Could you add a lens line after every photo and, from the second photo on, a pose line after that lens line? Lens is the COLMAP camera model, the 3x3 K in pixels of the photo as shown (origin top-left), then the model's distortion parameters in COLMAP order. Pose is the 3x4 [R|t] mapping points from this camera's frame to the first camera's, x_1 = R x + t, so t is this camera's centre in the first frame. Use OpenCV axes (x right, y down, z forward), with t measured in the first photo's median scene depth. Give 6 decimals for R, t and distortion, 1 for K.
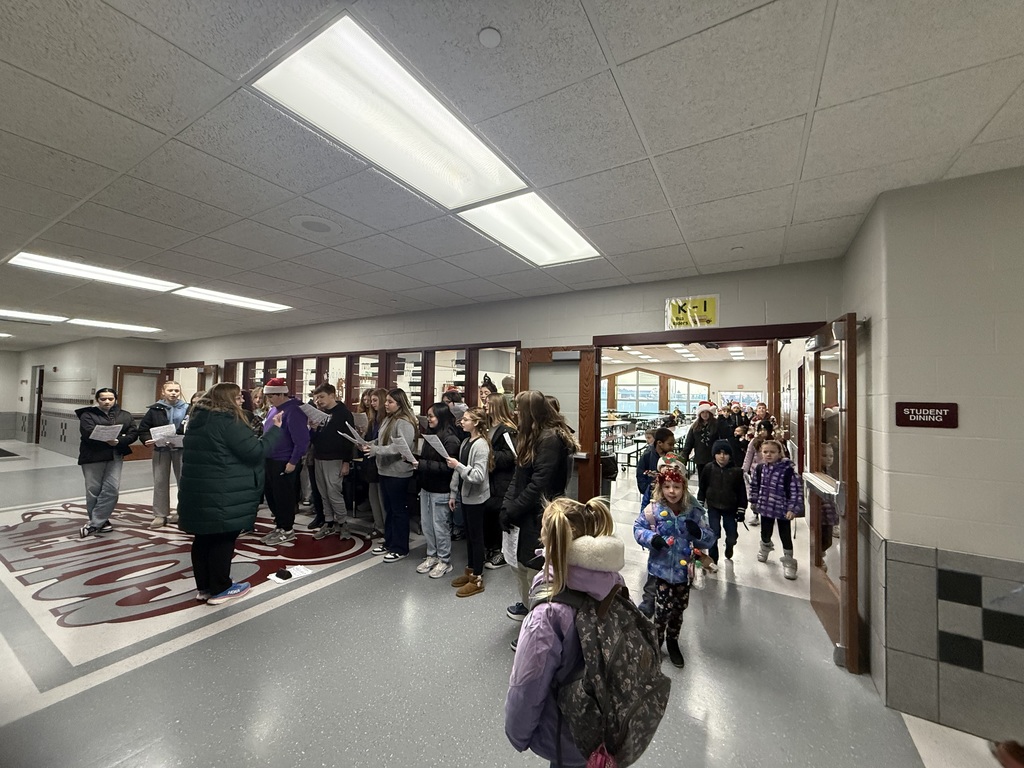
lens RADIAL K [[420.3, 0, 512.0], [0, 420.3, 384.0], [0, 0, 1]] dist [0.019397, -0.000298]
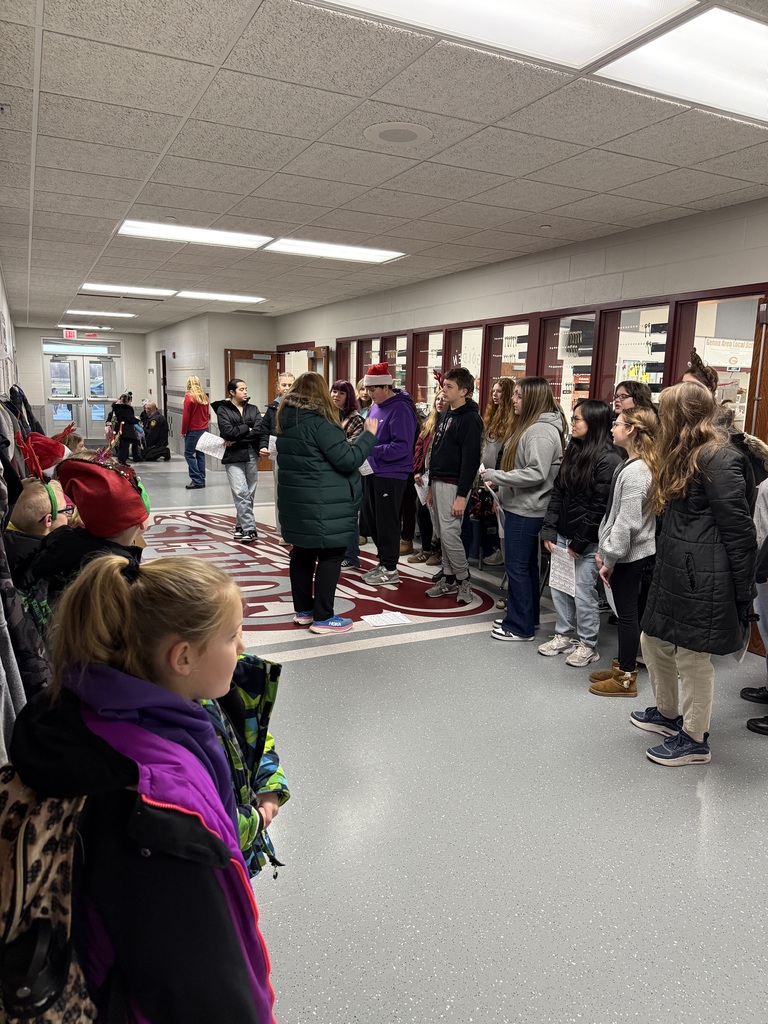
lens RADIAL K [[723.3, 0, 384.0], [0, 723.3, 512.0], [0, 0, 1]] dist [0.185351, -0.212773]
pose [[0.851907, 0.089829, -0.515932, 0.118408], [0.009792, 0.982274, 0.187194, 0.000254], [0.523602, -0.164524, 0.835926, -0.074438]]
